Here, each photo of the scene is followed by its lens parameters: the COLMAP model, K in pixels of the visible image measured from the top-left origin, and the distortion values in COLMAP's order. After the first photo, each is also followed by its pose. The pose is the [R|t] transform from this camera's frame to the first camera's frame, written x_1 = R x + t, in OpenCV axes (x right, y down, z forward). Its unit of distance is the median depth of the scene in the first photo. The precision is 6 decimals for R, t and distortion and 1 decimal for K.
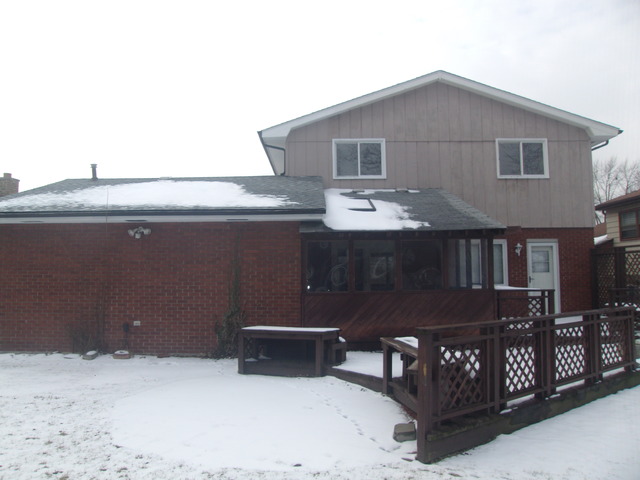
lens RADIAL K [[507.3, 0, 317.7], [0, 507.3, 239.3], [0, 0, 1]] dist [-0.071750, 0.019631]
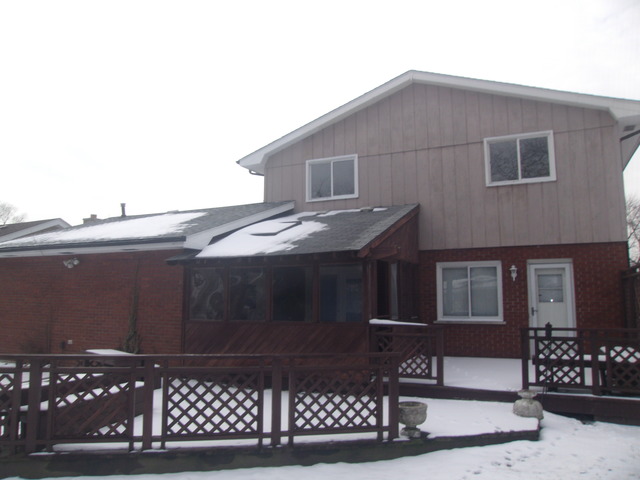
lens RADIAL K [[507.3, 0, 318.8], [0, 507.3, 240.7], [0, 0, 1]] dist [-0.071750, 0.019631]
pose [[0.902166, -0.038577, -0.429660, 0.460011], [0.019802, 0.998647, -0.048085, 0.001171], [0.430934, 0.034873, 0.901709, 0.144949]]
